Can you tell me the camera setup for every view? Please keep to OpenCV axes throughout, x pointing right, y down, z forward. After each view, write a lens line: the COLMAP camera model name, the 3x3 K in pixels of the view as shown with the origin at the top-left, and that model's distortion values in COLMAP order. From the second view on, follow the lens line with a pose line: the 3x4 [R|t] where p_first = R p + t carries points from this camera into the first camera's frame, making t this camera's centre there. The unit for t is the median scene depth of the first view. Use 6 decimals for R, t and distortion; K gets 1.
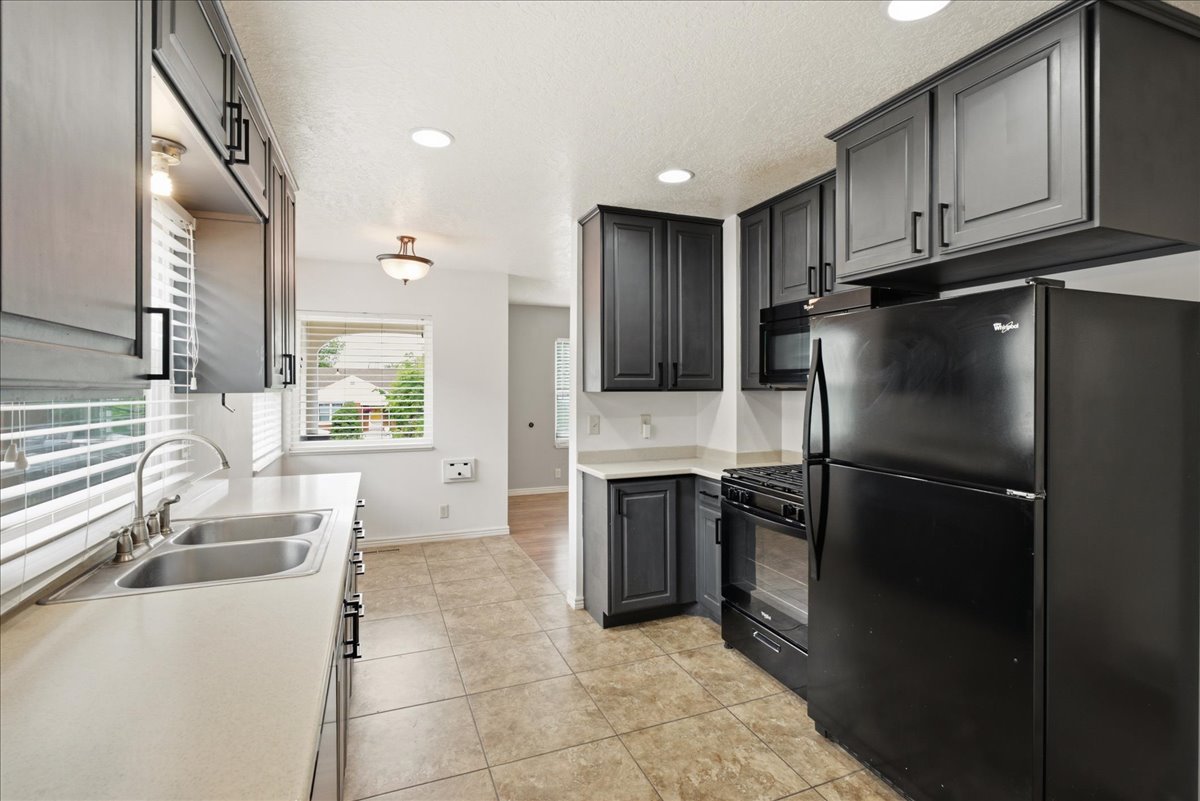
lens RADIAL K [[558.6, 0, 604.3], [0, 558.6, 390.8], [0, 0, 1]] dist [-0.007907, 0.001380]
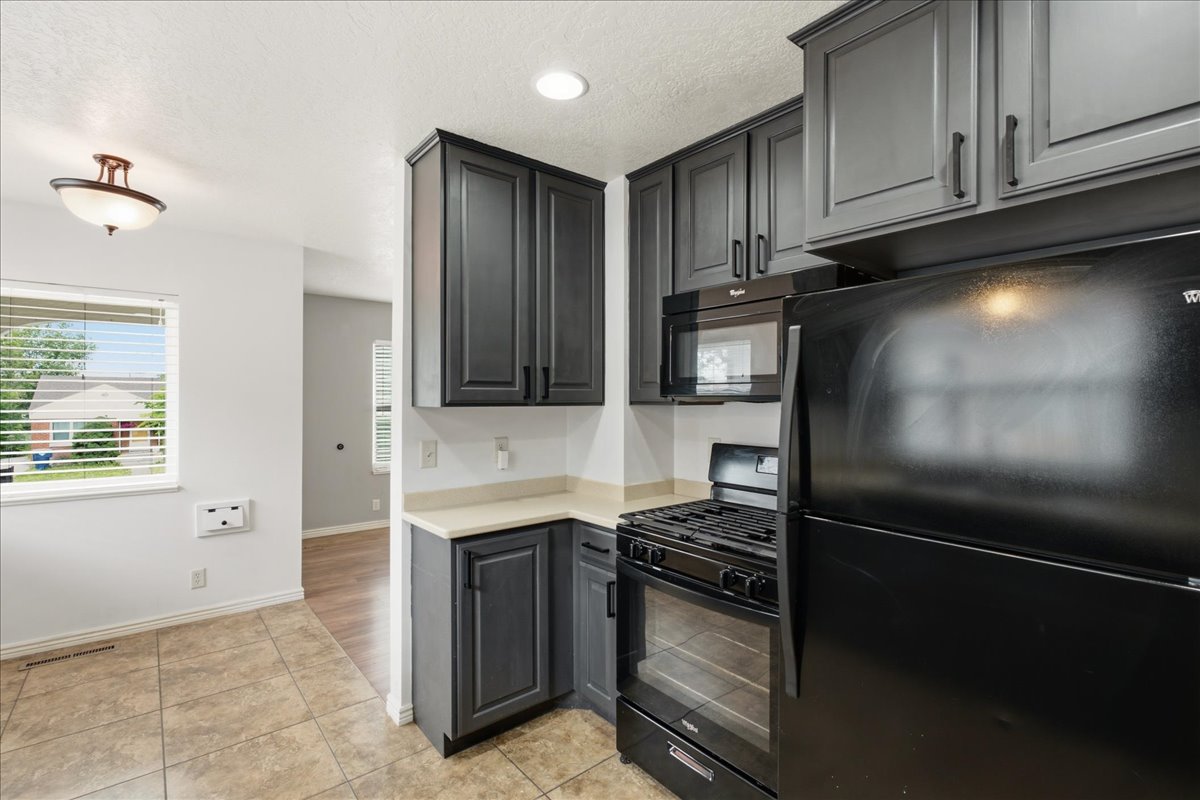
lens RADIAL K [[558.6, 0, 605.9], [0, 558.6, 399.3], [0, 0, 1]] dist [-0.007907, 0.001380]
pose [[0.954048, 0.002410, 0.299645, -0.016599], [-0.000394, 0.999977, -0.006789, -0.002639], [-0.299655, 0.006359, 0.954027, 0.274183]]
